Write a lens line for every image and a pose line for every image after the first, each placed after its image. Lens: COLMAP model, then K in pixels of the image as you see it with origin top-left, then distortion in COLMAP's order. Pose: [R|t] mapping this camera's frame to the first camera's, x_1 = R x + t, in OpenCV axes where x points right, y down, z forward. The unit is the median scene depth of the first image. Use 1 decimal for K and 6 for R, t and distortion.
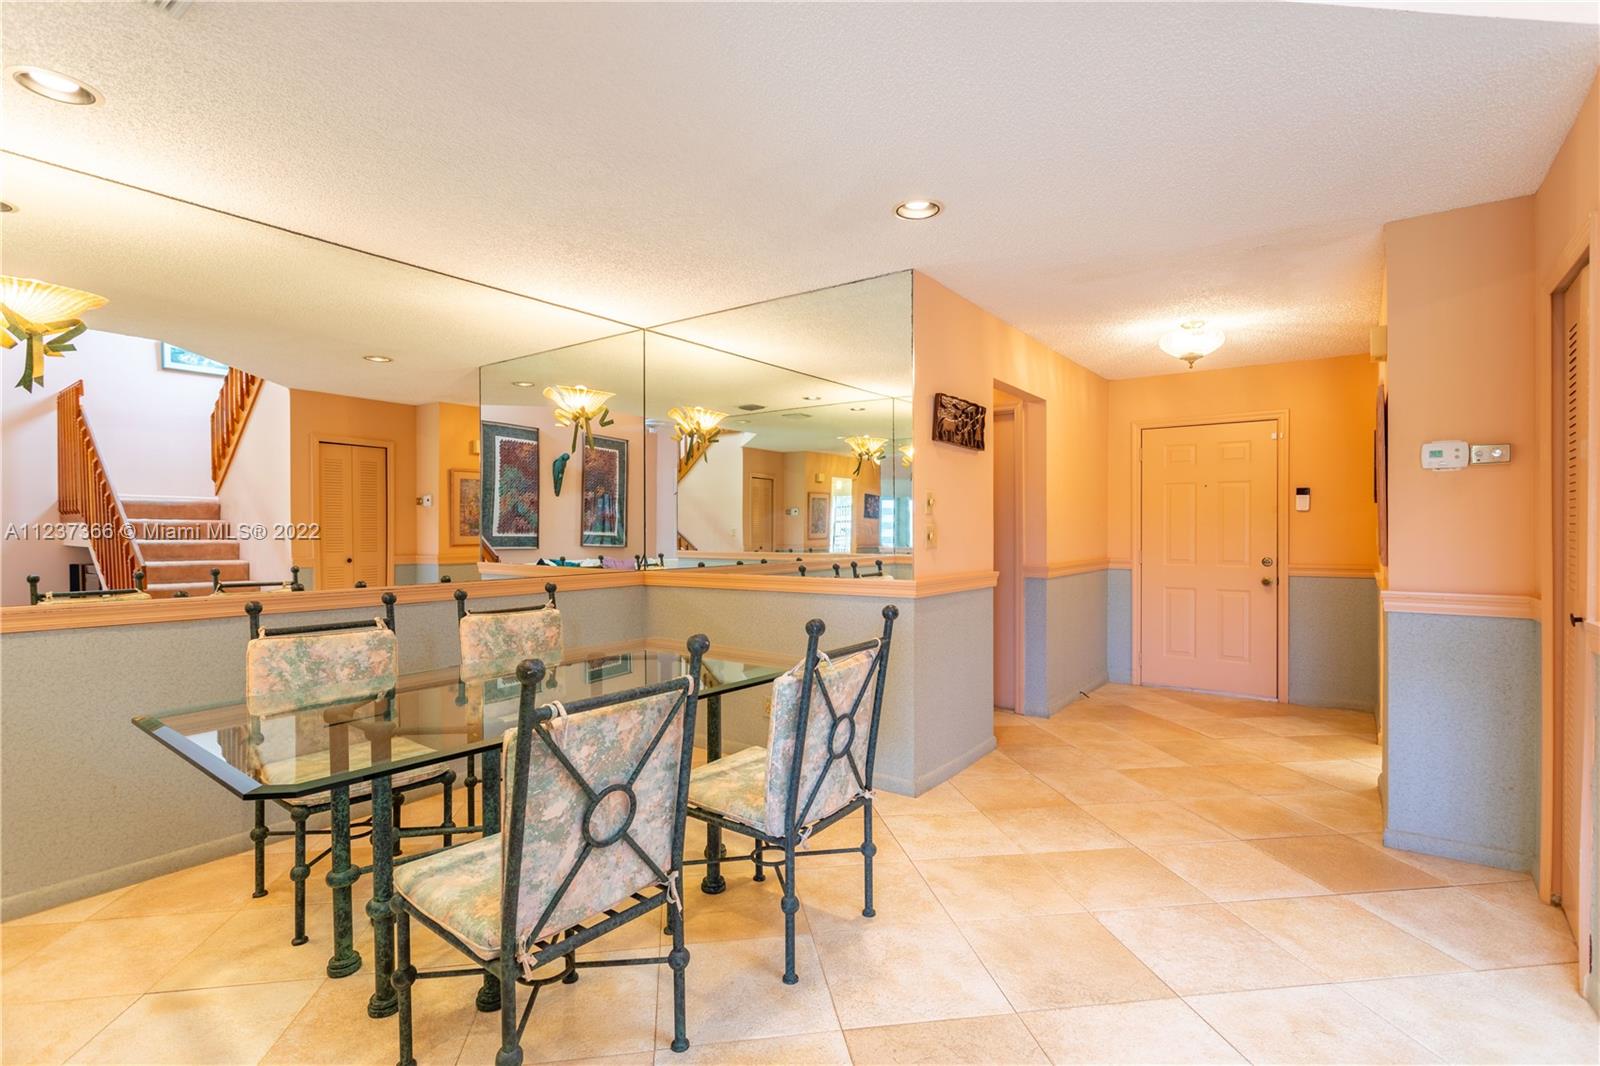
lens RADIAL K [[763.8, 0, 794.8], [0, 763.8, 538.3], [0, 0, 1]] dist [-0.000168, 0.000123]
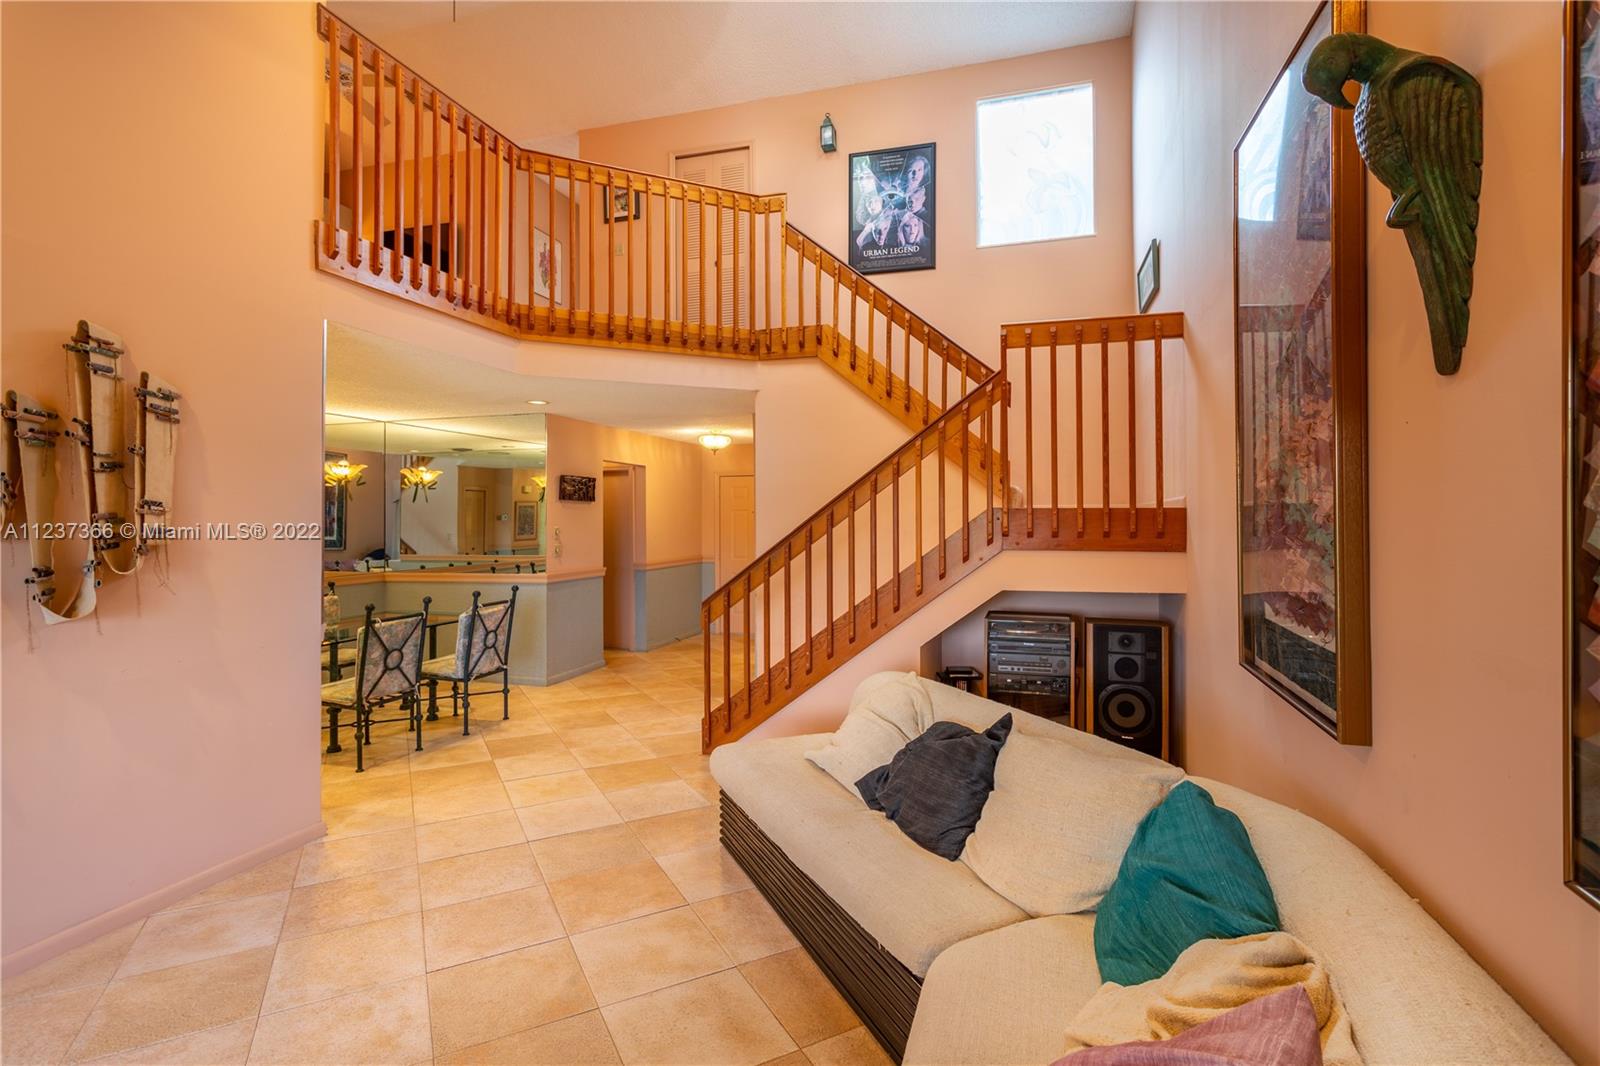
lens RADIAL K [[767.3, 0, 791.4], [0, 767.3, 506.1], [0, 0, 1]] dist [0.000896, 0.000536]
pose [[0.944399, 0.000285, 0.328801, 0.103106], [0.009518, 0.999557, -0.028204, -0.055619], [-0.328664, 0.029765, 0.943978, -1.041496]]
